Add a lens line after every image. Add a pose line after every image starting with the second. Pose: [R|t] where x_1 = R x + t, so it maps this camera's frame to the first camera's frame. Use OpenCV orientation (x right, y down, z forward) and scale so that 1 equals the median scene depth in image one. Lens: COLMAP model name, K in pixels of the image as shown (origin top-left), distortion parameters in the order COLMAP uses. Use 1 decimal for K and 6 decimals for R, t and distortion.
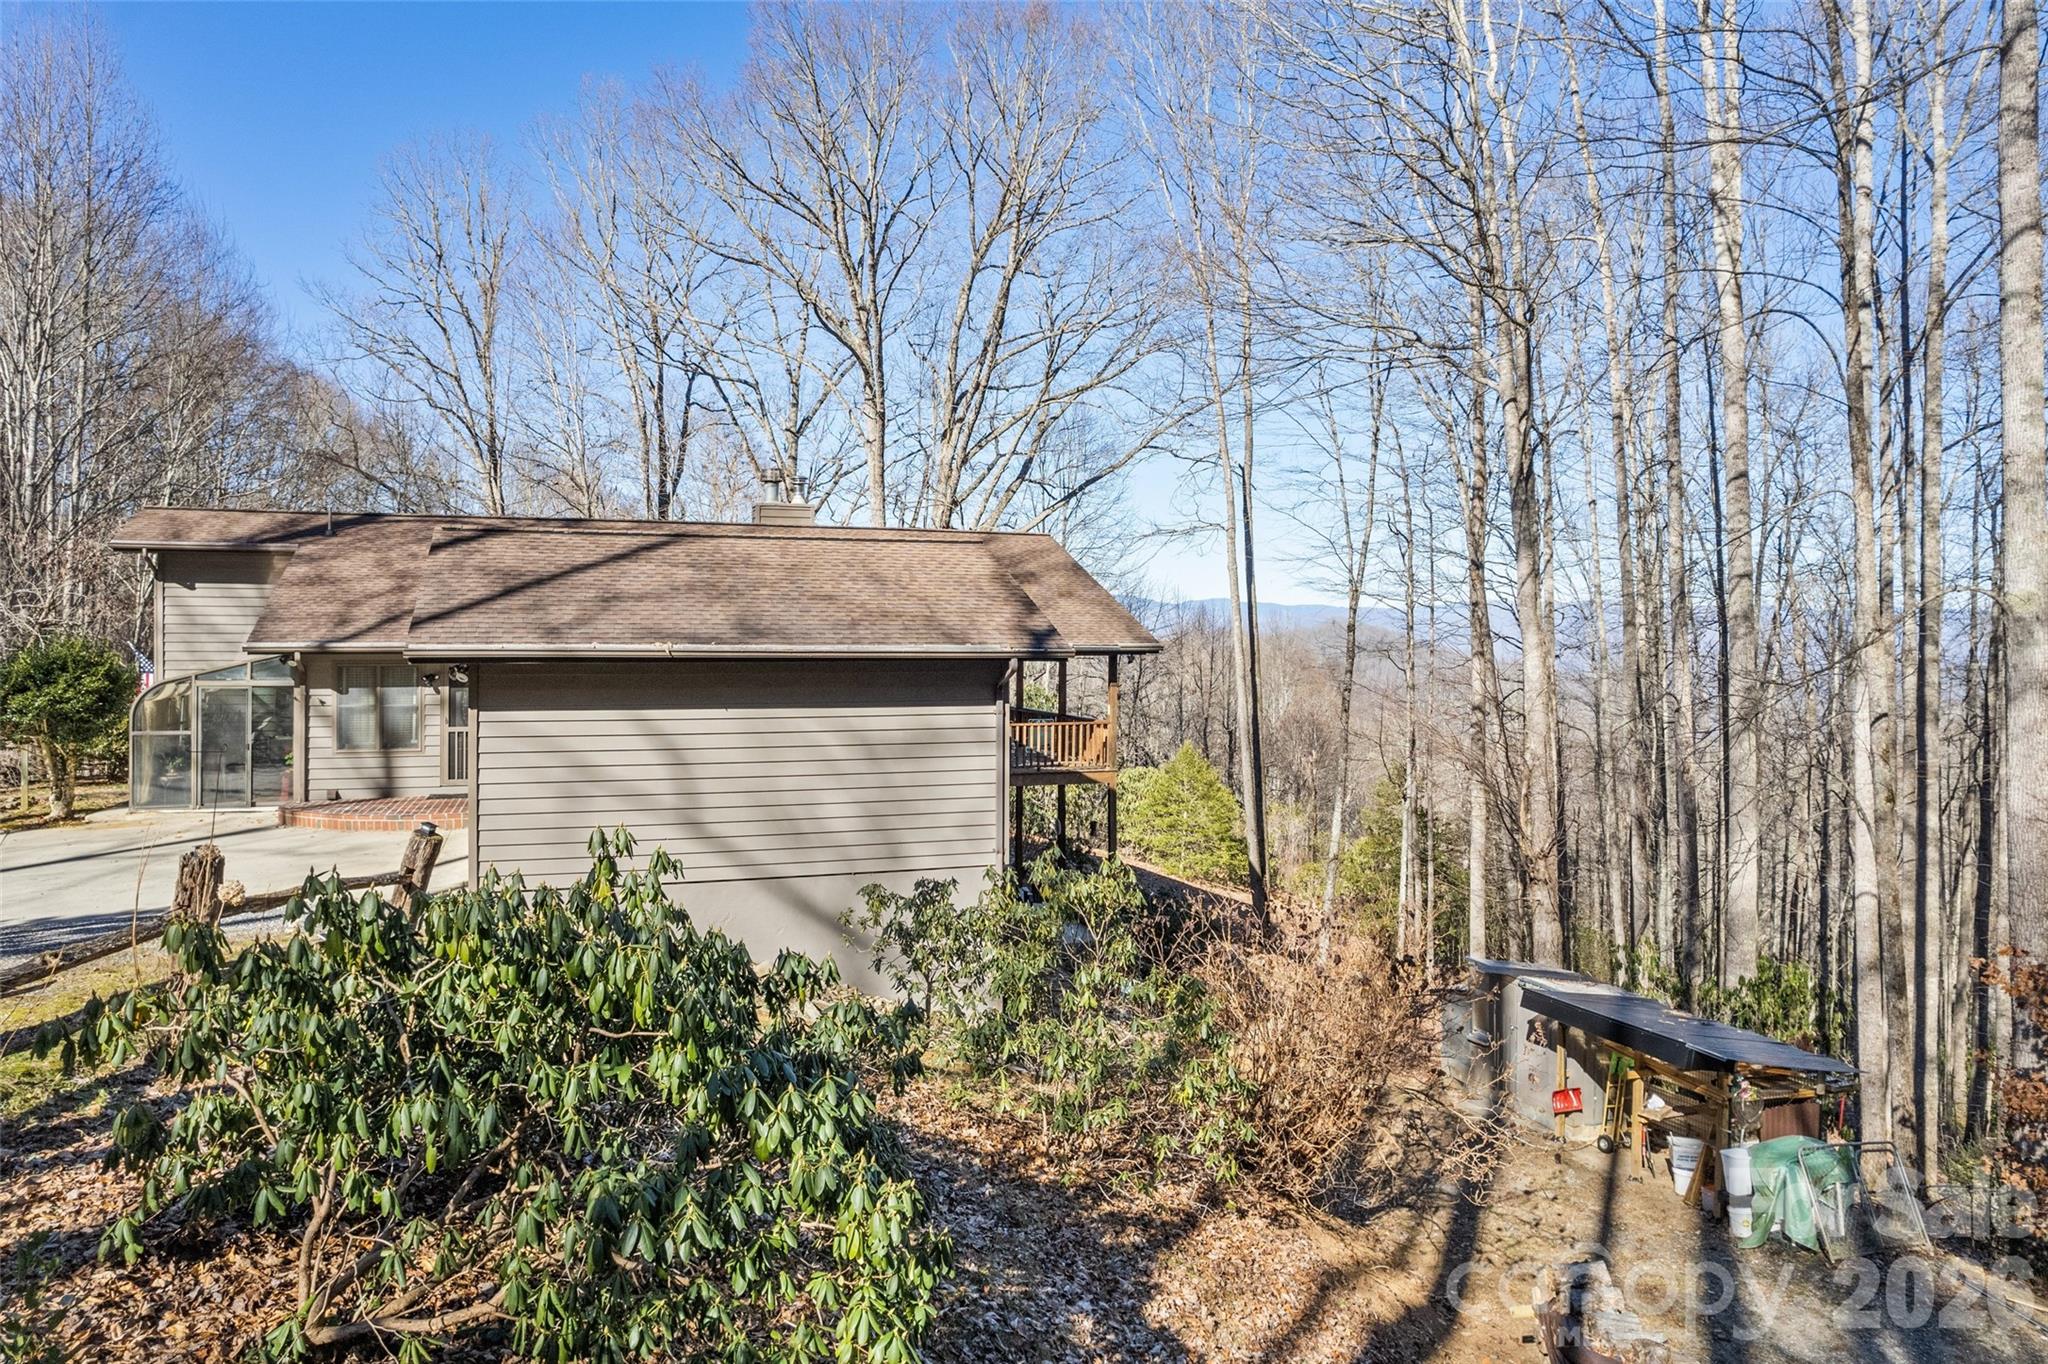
lens RADIAL K [[1344.4, 0, 1024.0], [0, 1344.4, 682.0], [0, 0, 1]] dist [-0.054417, 0.044945]
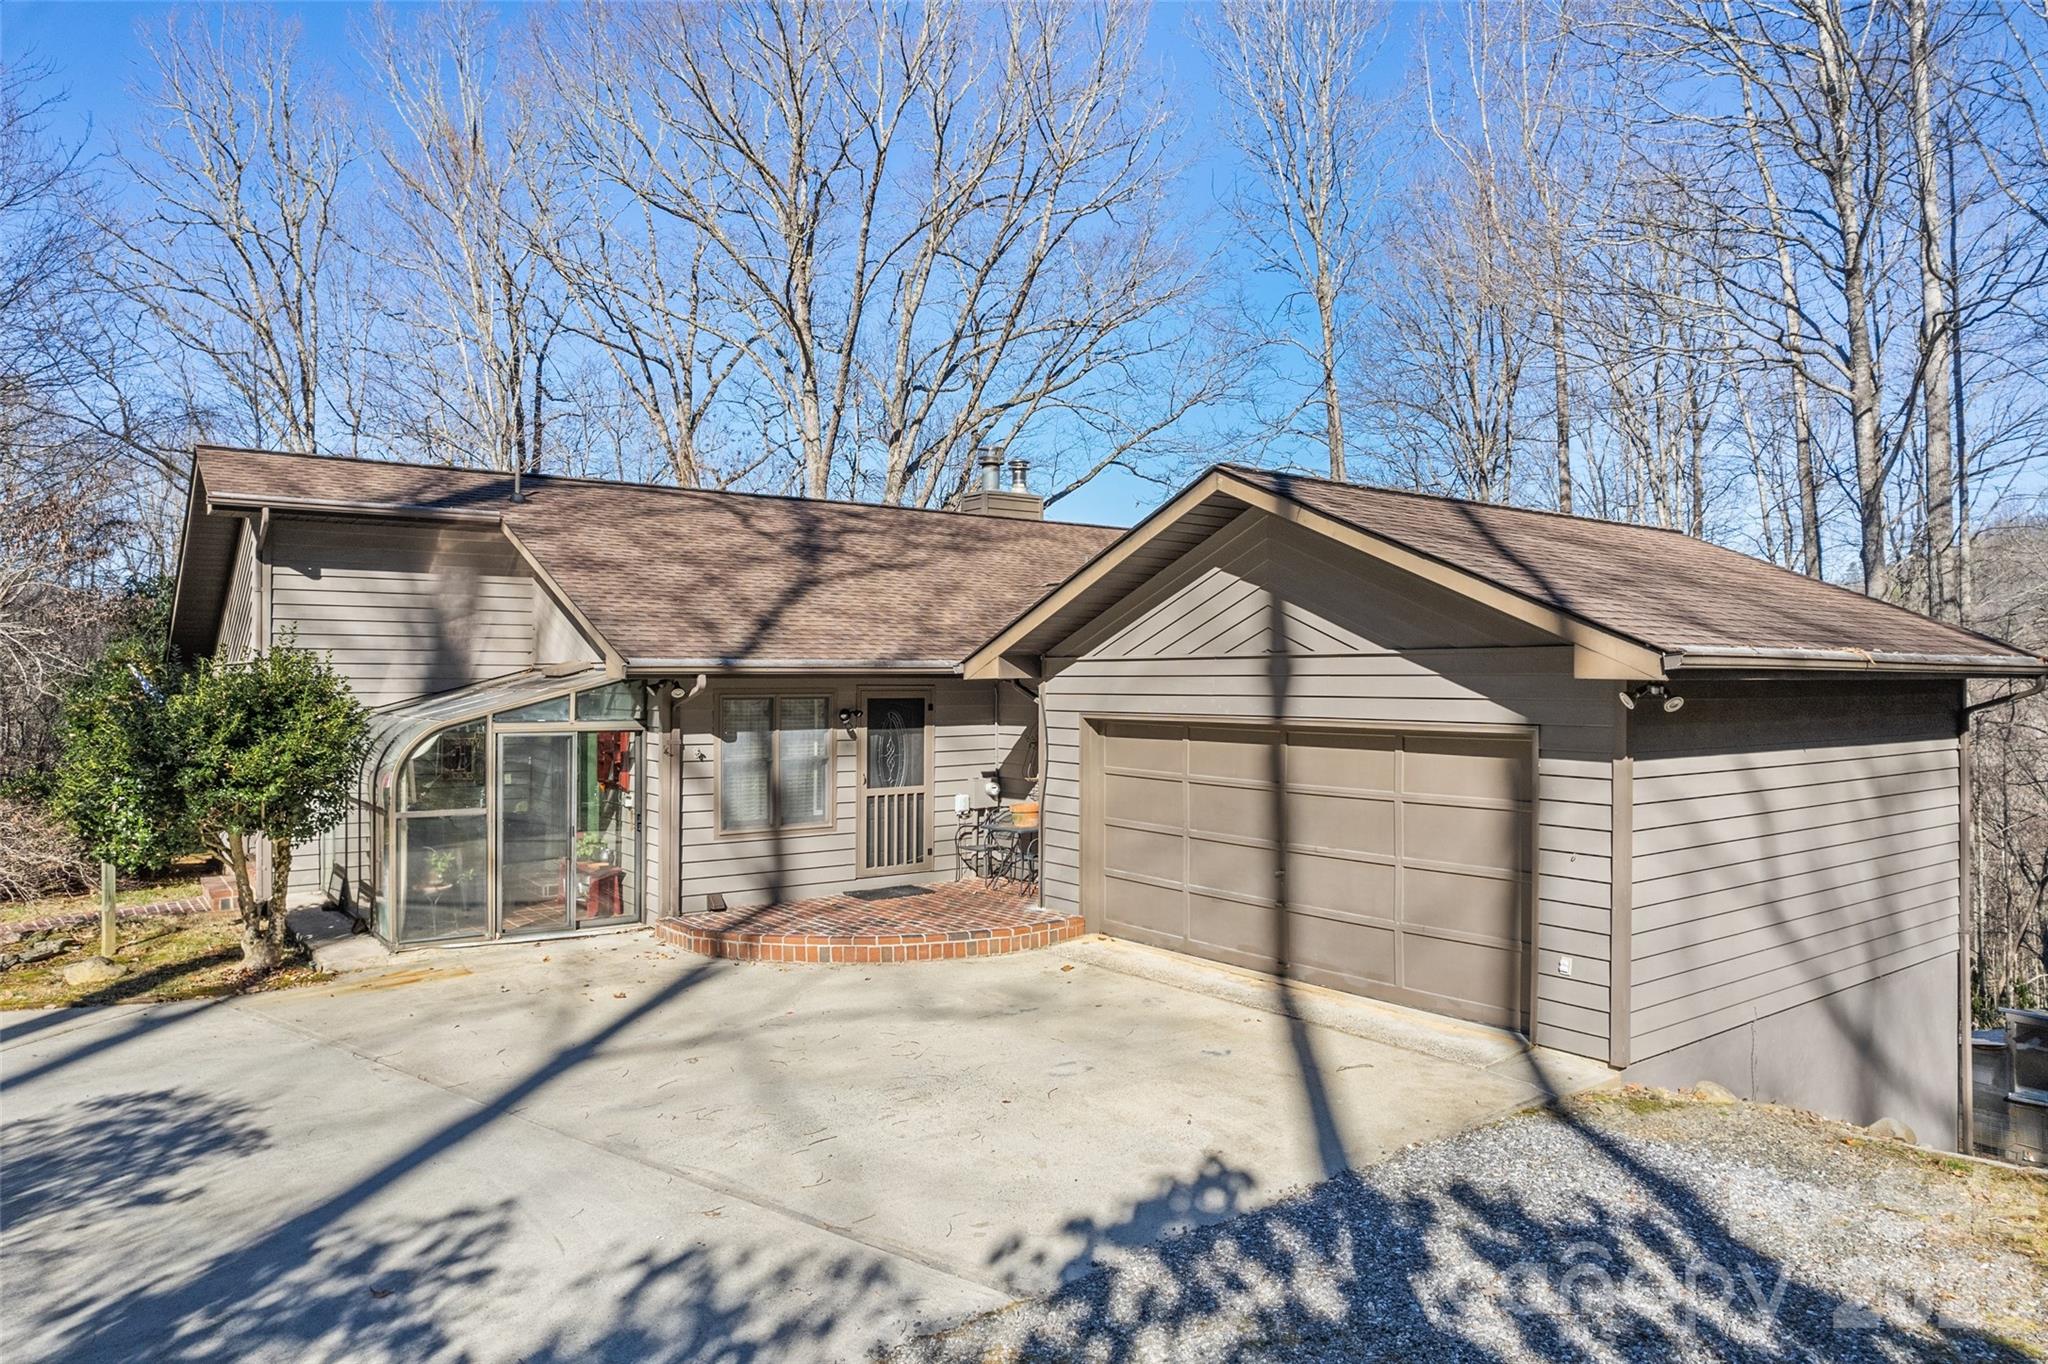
lens RADIAL K [[1344.4, 0, 1024.0], [0, 1344.4, 682.0], [0, 0, 1]] dist [-0.054417, 0.044945]
pose [[0.950005, -0.003347, 0.312218, -0.565441], [0.012577, 0.999541, -0.027553, -0.000010], [-0.311982, 0.030102, 0.949611, 0.343304]]
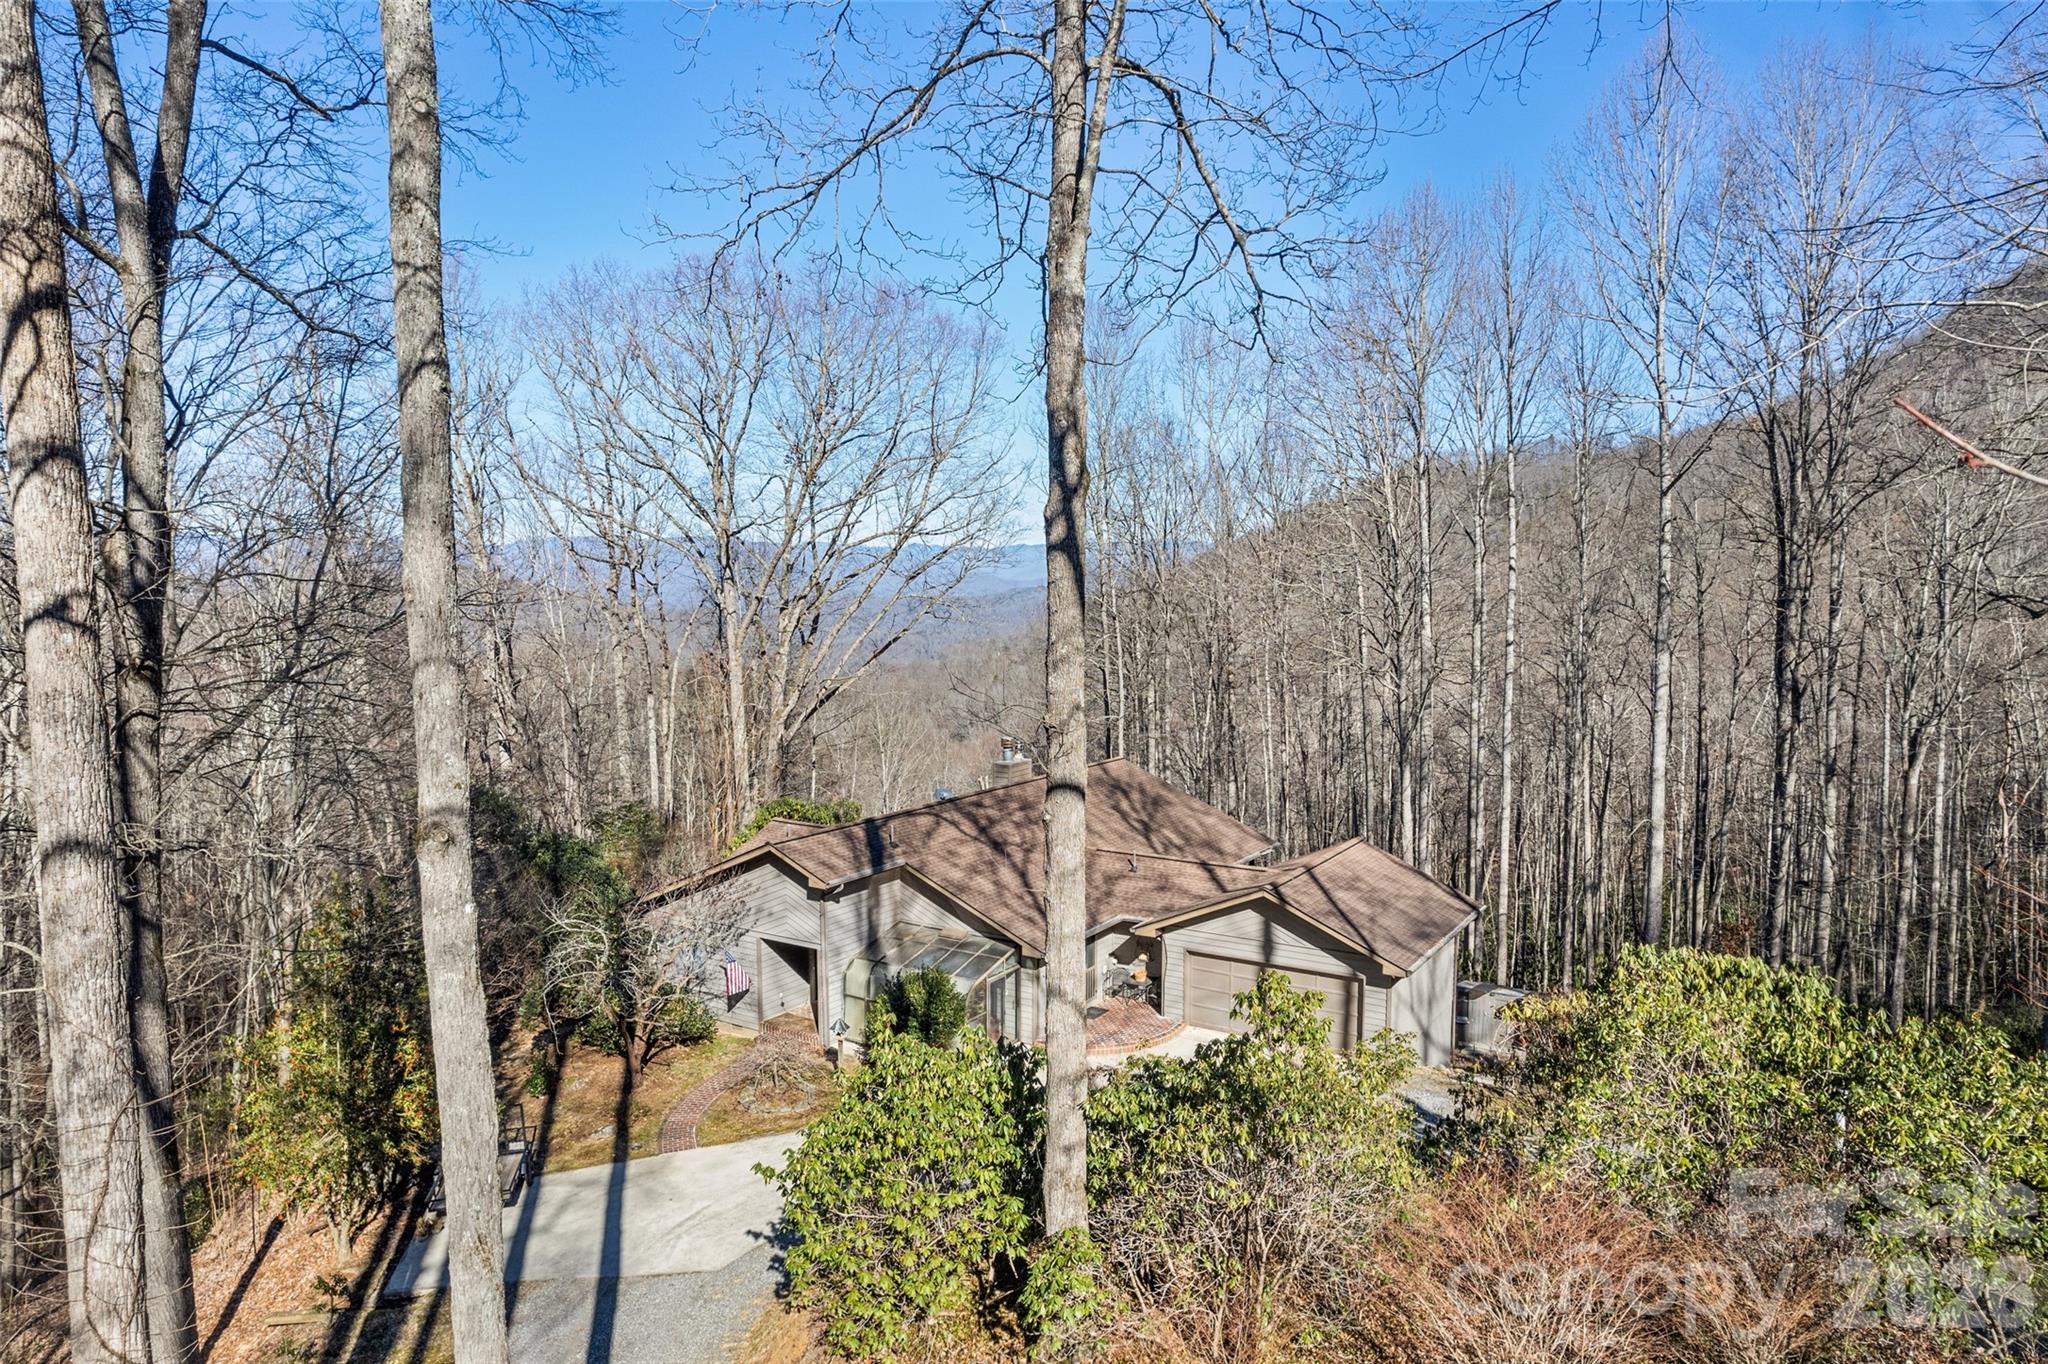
lens RADIAL K [[1344.4, 0, 1024.0], [0, 1344.4, 682.0], [0, 0, 1]] dist [-0.054417, 0.044945]
pose [[0.791048, -0.049582, 0.609741, -1.474582], [0.023616, 0.998442, 0.050550, -0.409721], [-0.611298, -0.025588, 0.790987, -0.252998]]
